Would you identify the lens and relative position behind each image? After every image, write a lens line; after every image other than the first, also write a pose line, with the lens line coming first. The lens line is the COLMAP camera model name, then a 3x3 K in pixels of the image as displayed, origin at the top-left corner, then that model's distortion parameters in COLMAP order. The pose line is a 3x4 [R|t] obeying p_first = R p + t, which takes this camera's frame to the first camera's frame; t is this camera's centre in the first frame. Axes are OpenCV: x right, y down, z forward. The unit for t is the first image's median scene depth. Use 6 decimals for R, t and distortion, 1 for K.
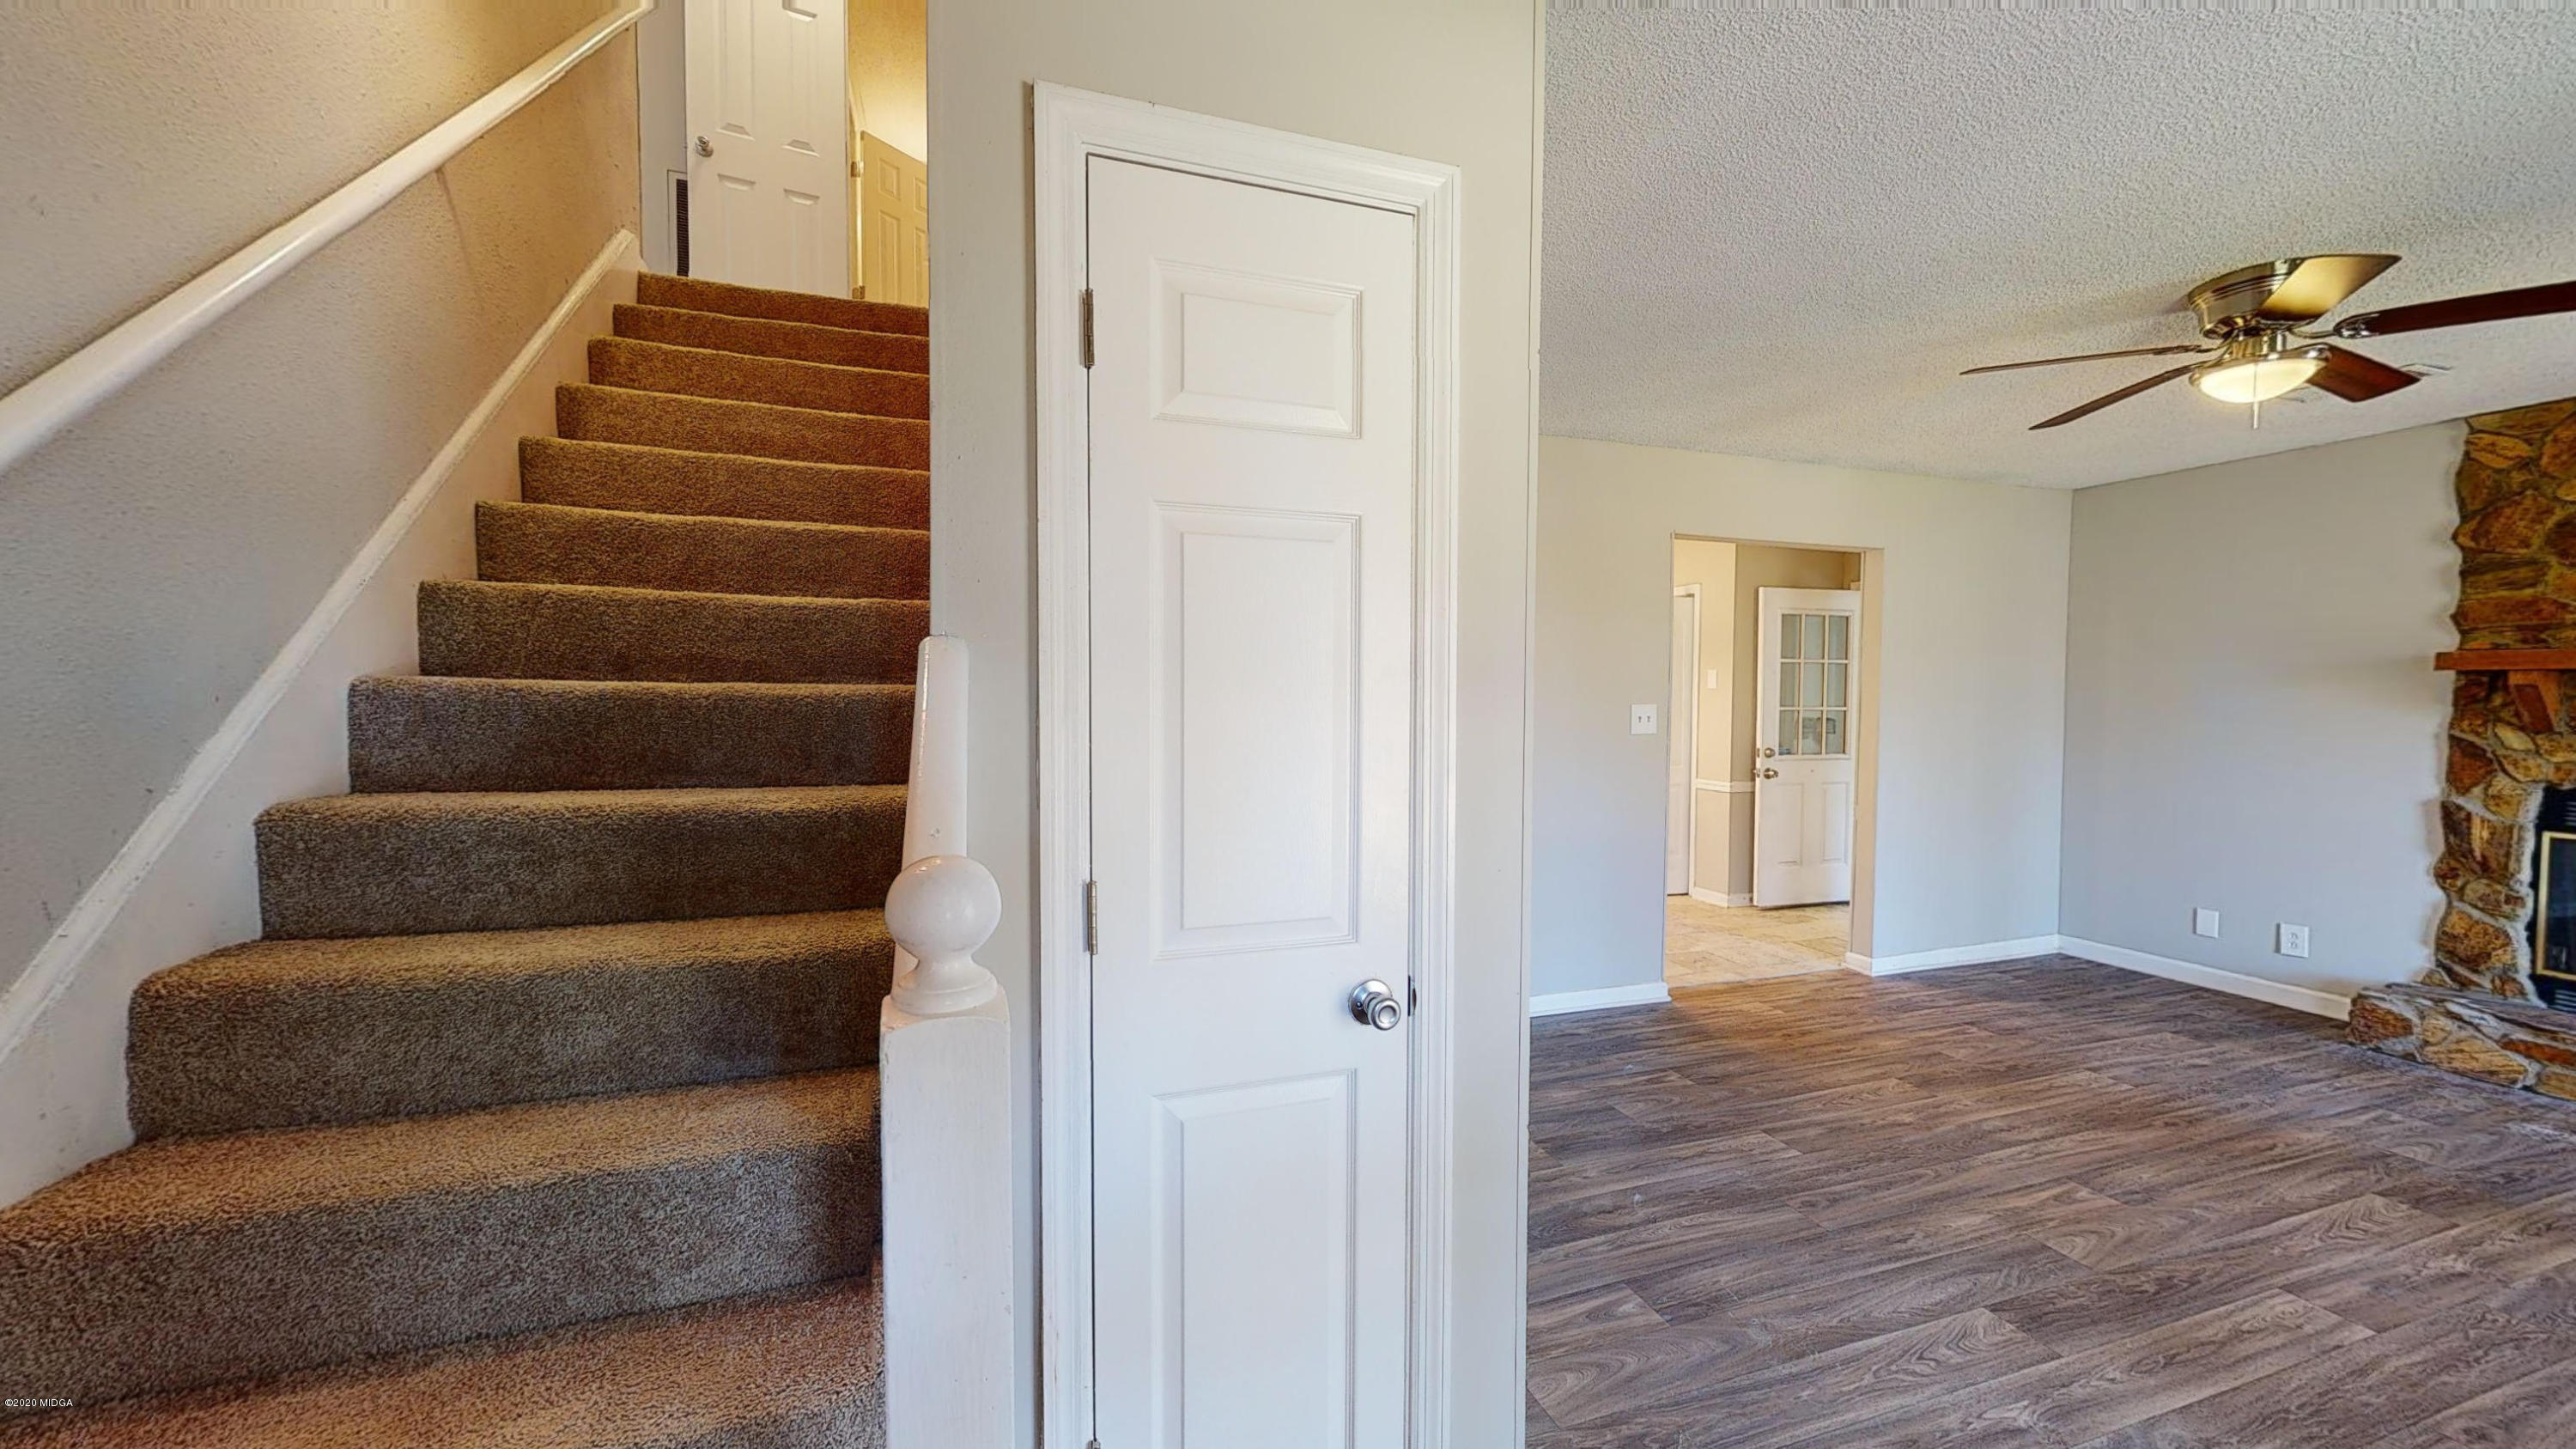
lens RADIAL K [[945.3, 0, 1290.4], [0, 945.3, 731.8], [0, 0, 1]] dist [0.002753, -0.000456]
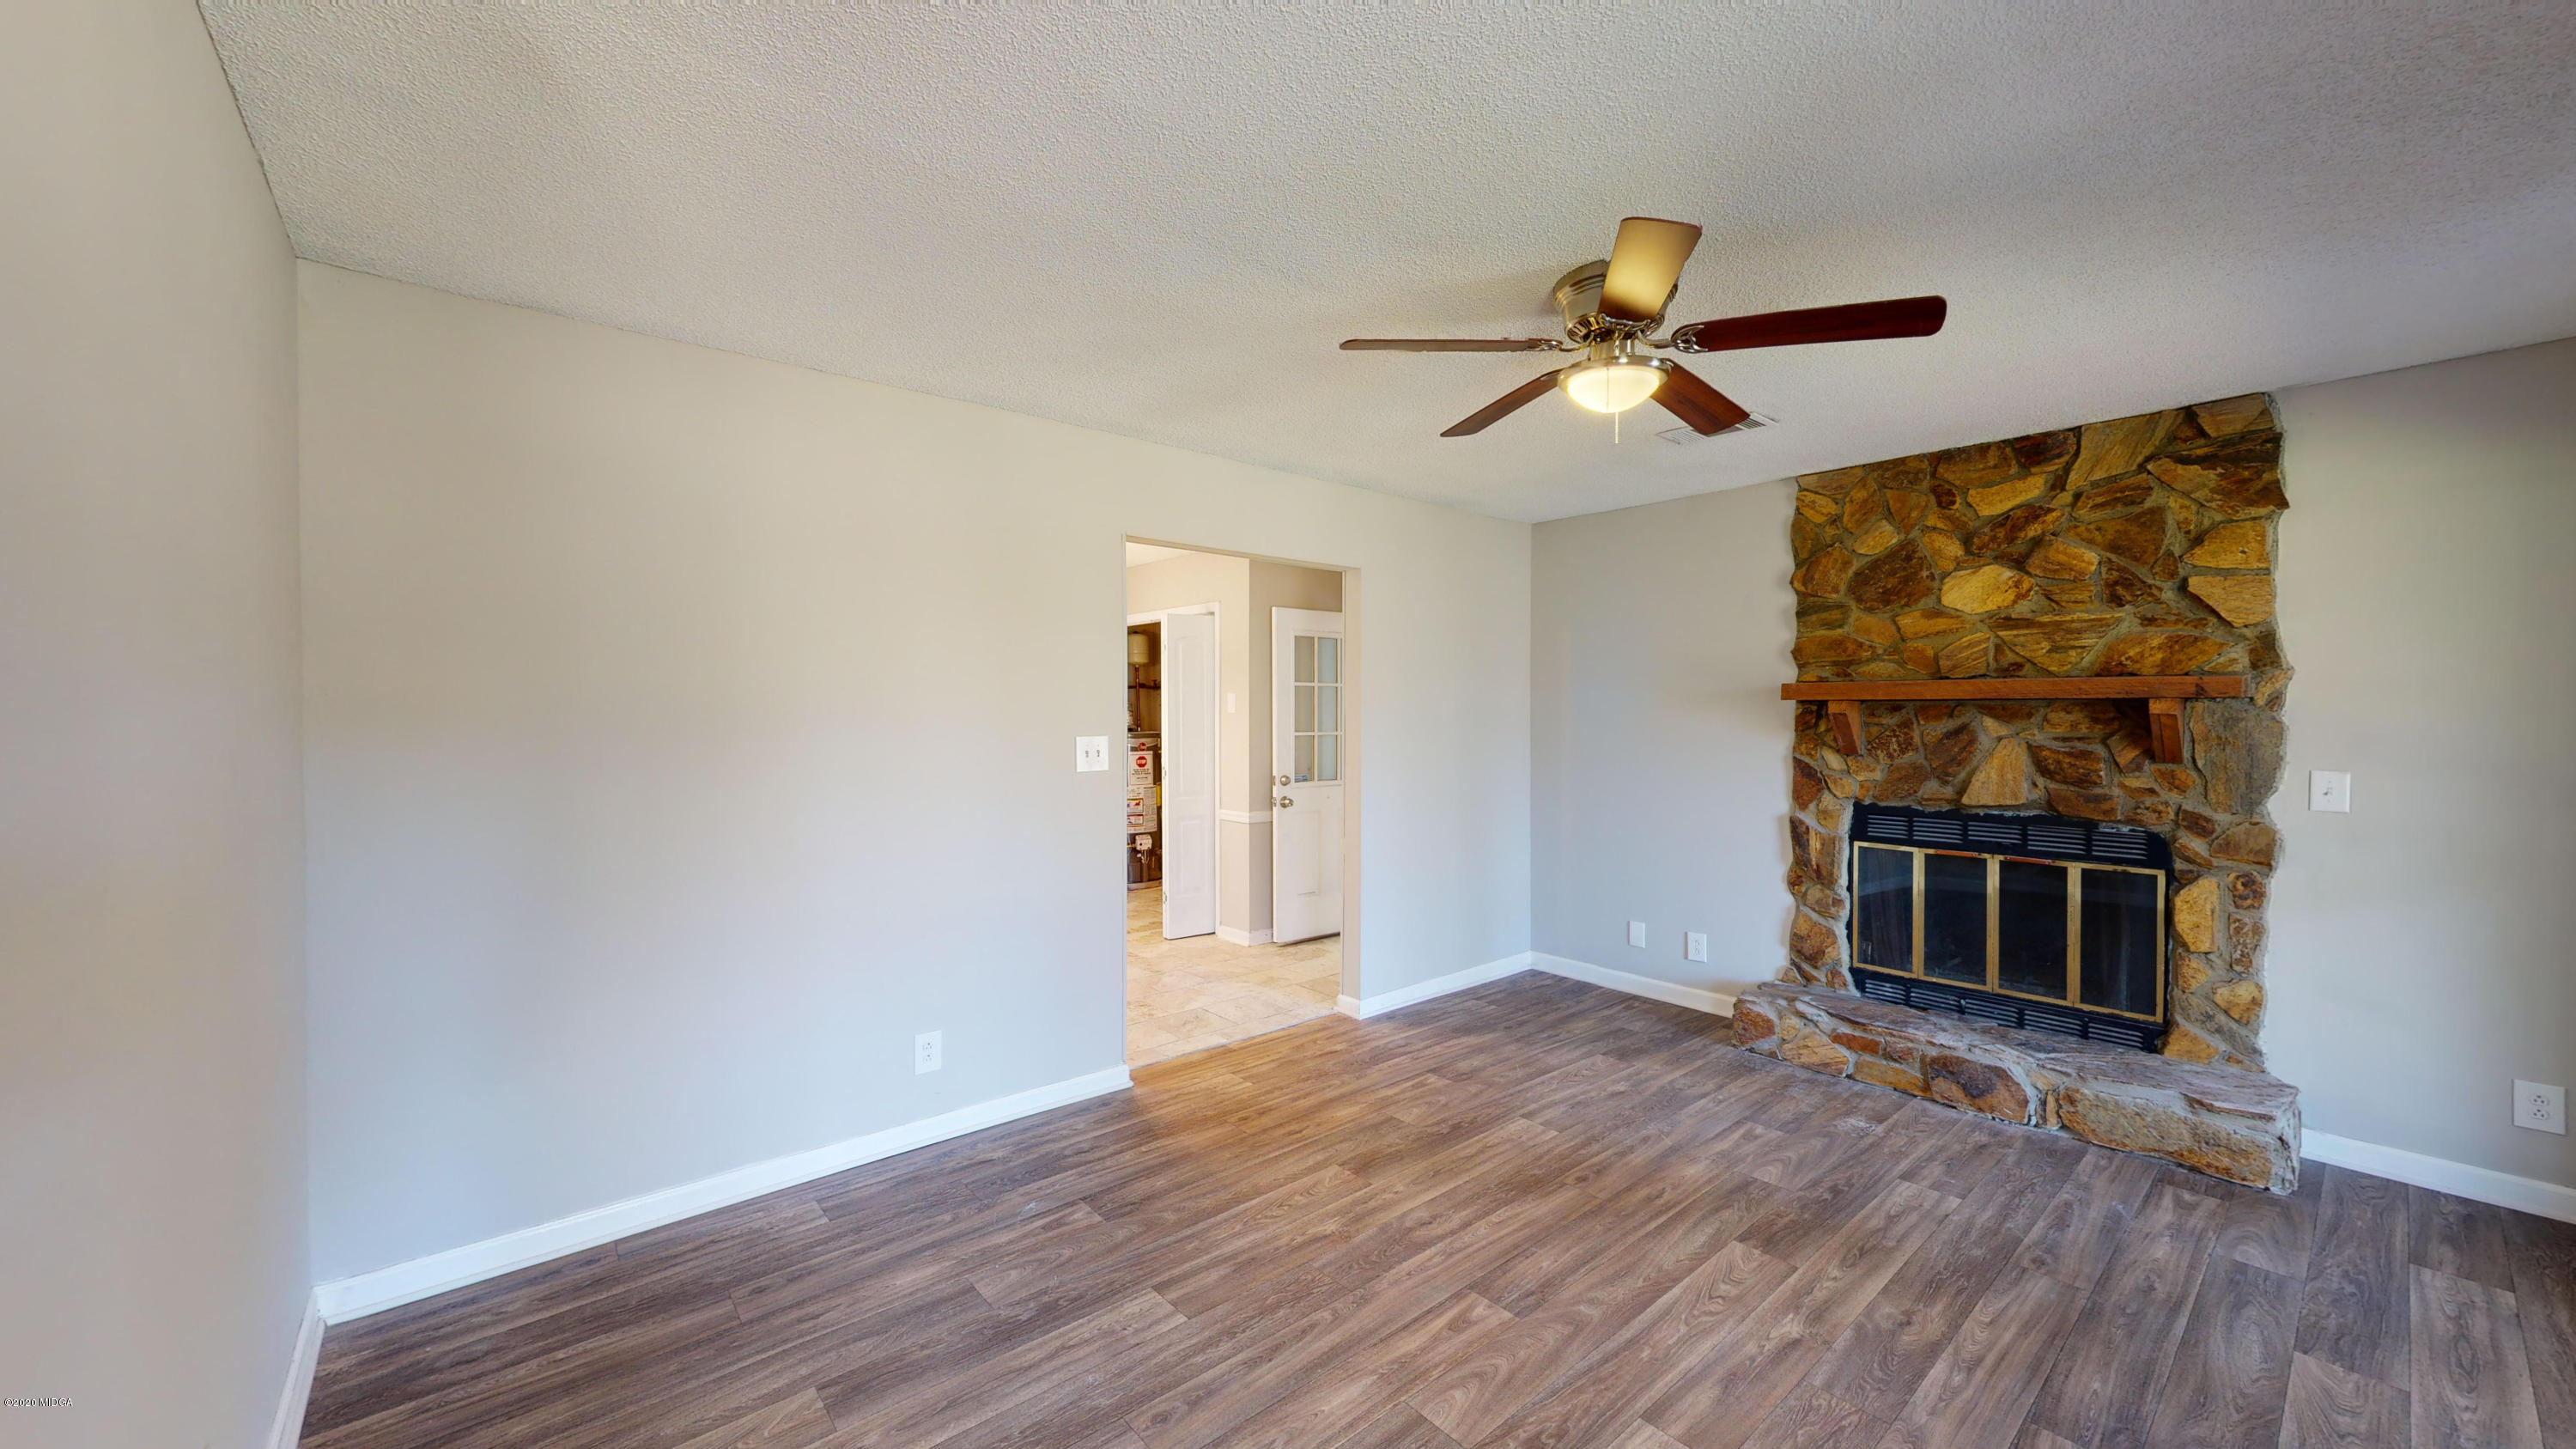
lens RADIAL K [[945.3, 0, 1290.2], [0, 945.3, 728.1], [0, 0, 1]] dist [0.002753, -0.000456]
pose [[0.929553, -0.007506, 0.368612, 0.267445], [0.016066, 0.999668, -0.020158, -0.018933], [-0.368338, 0.024660, 0.929365, 0.185281]]
